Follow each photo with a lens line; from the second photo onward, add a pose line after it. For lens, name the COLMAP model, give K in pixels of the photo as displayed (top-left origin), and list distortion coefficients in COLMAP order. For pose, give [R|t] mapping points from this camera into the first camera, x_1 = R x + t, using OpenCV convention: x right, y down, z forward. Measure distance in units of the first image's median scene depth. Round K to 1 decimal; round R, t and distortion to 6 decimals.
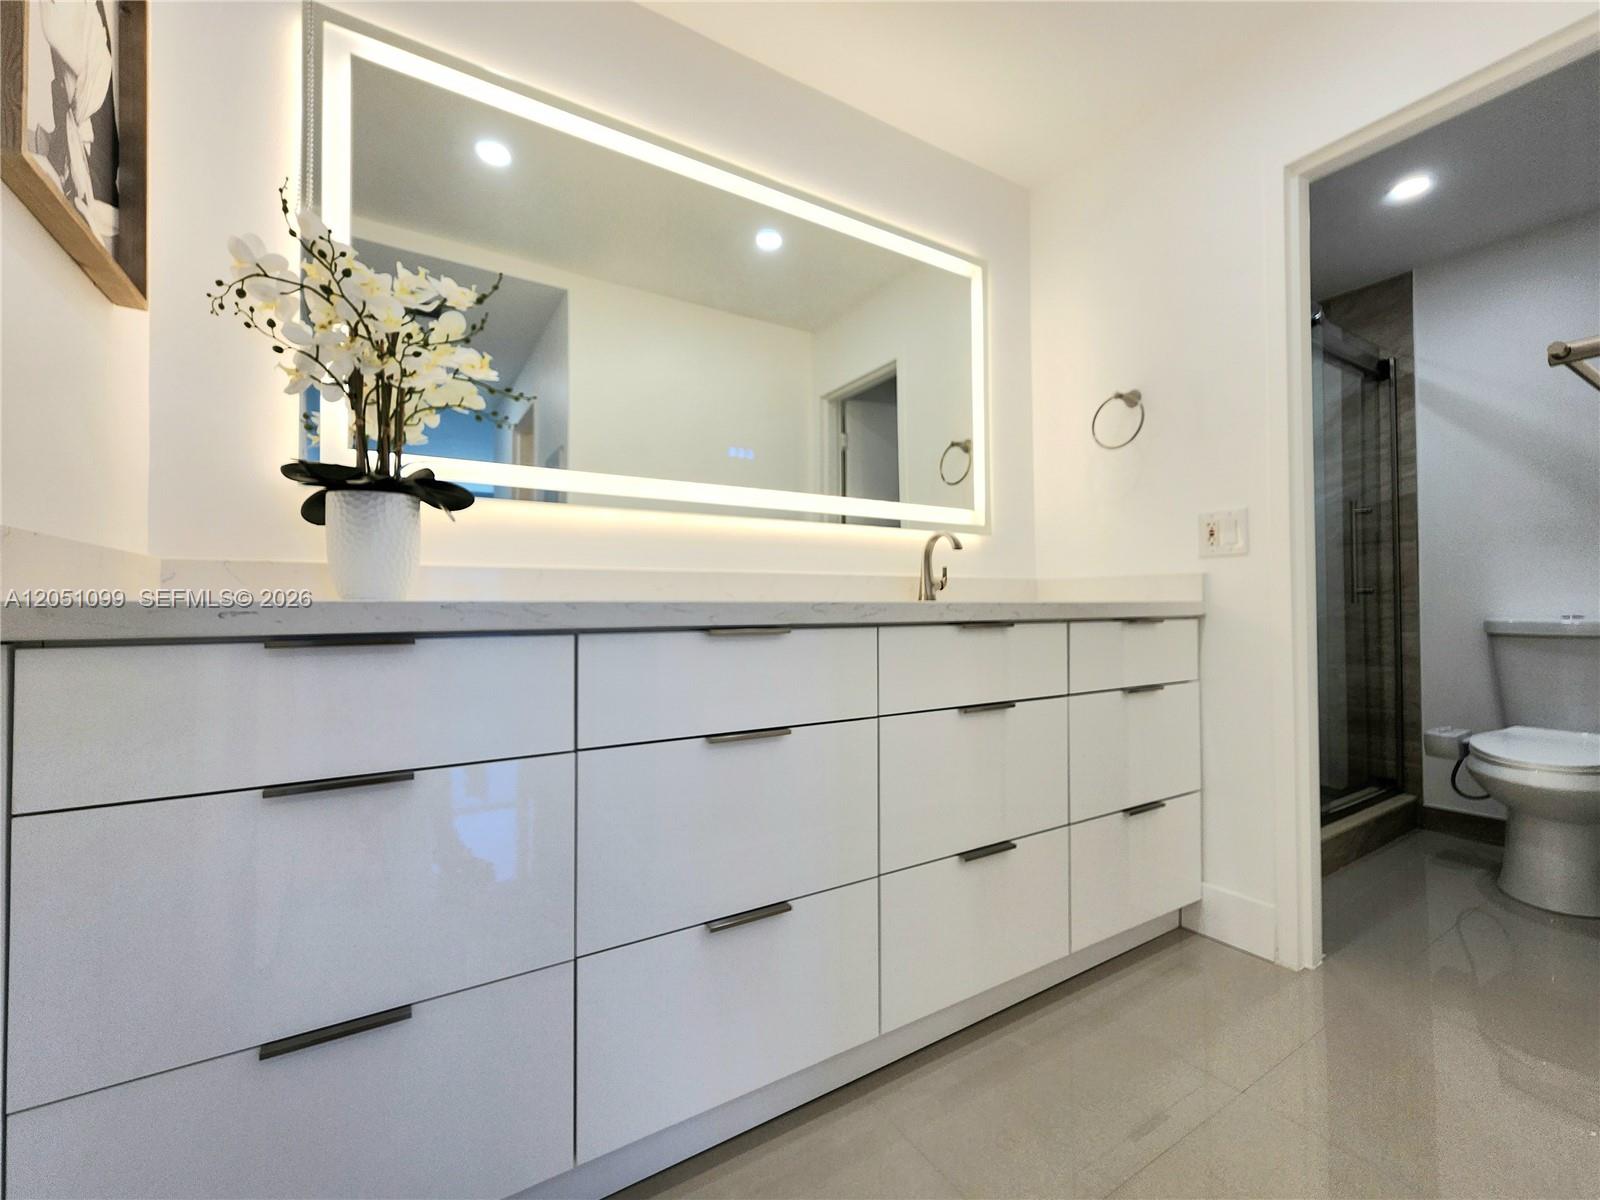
lens RADIAL K [[661.2, 0, 803.7], [0, 661.2, 590.0], [0, 0, 1]] dist [-0.002935, 0.001045]
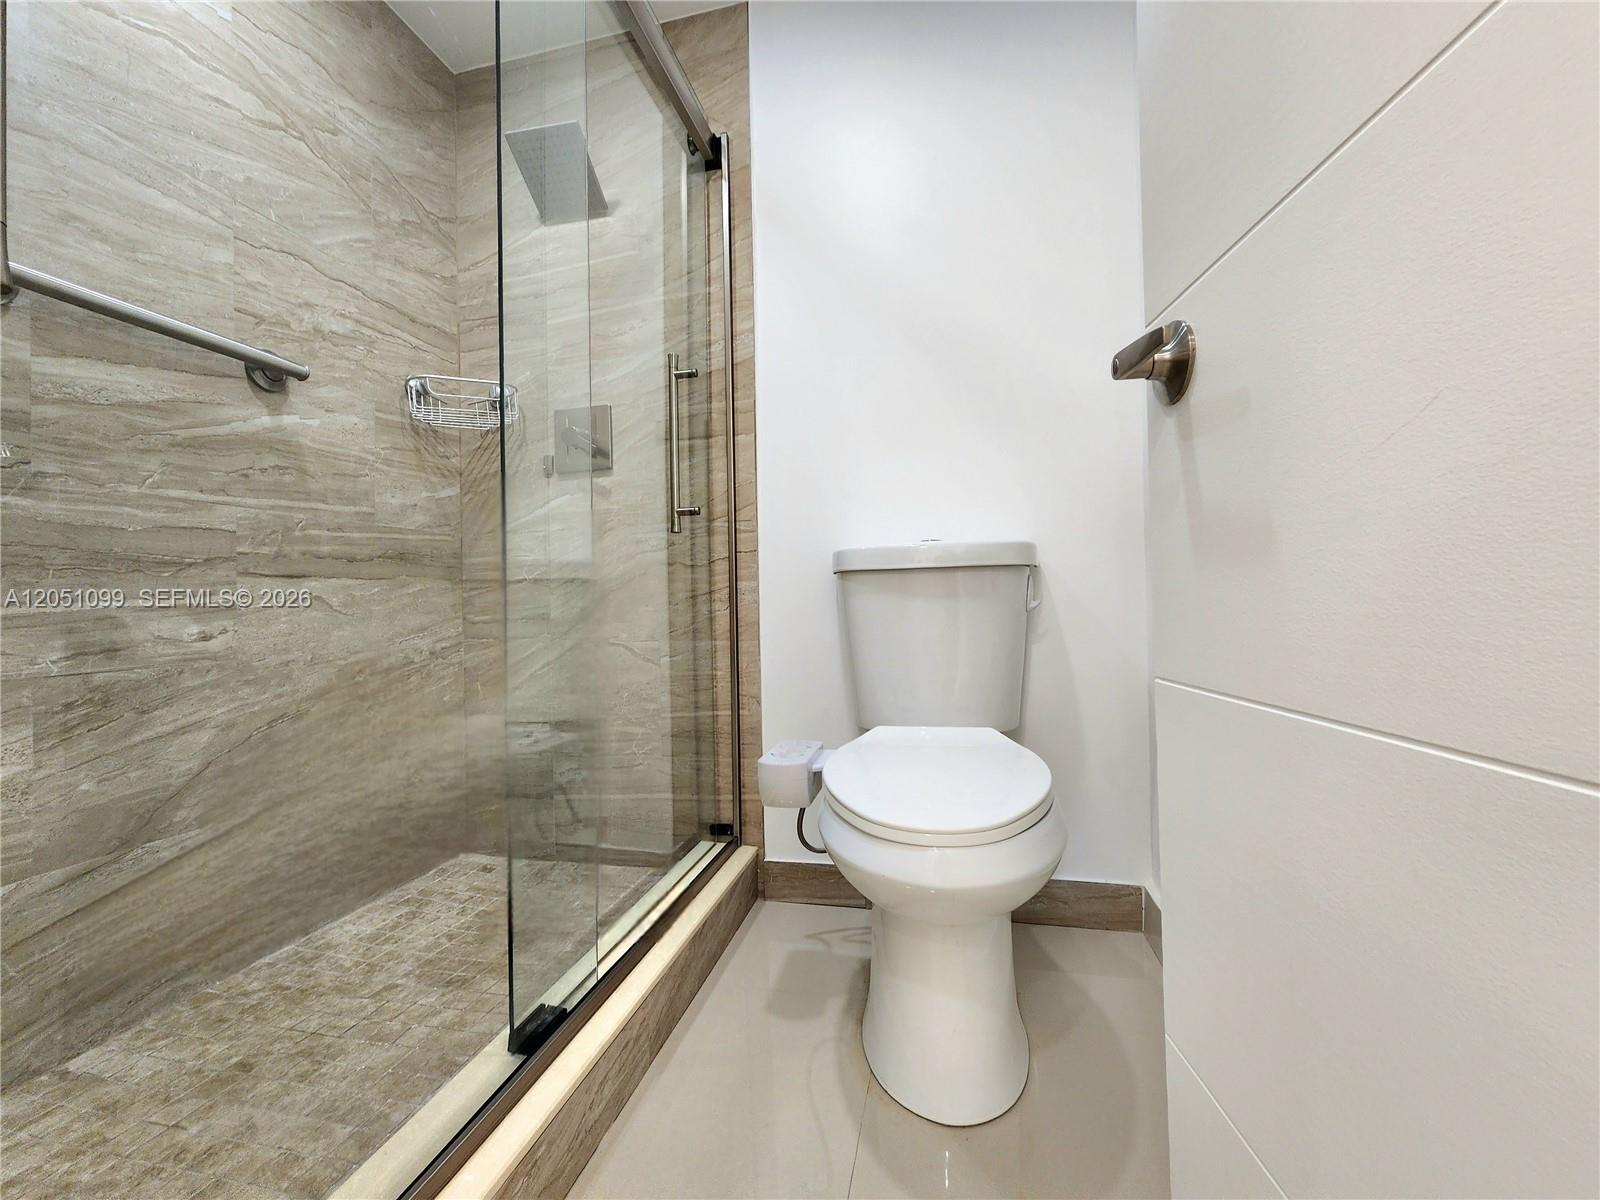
lens RADIAL K [[661.2, 0, 799.6], [0, 661.2, 597.8], [0, 0, 1]] dist [-0.002935, 0.001045]
pose [[0.708446, -0.004697, 0.705749, 0.506114], [0.005060, 0.999986, 0.001576, 0.076756], [-0.705747, 0.002454, 0.708460, 0.517439]]
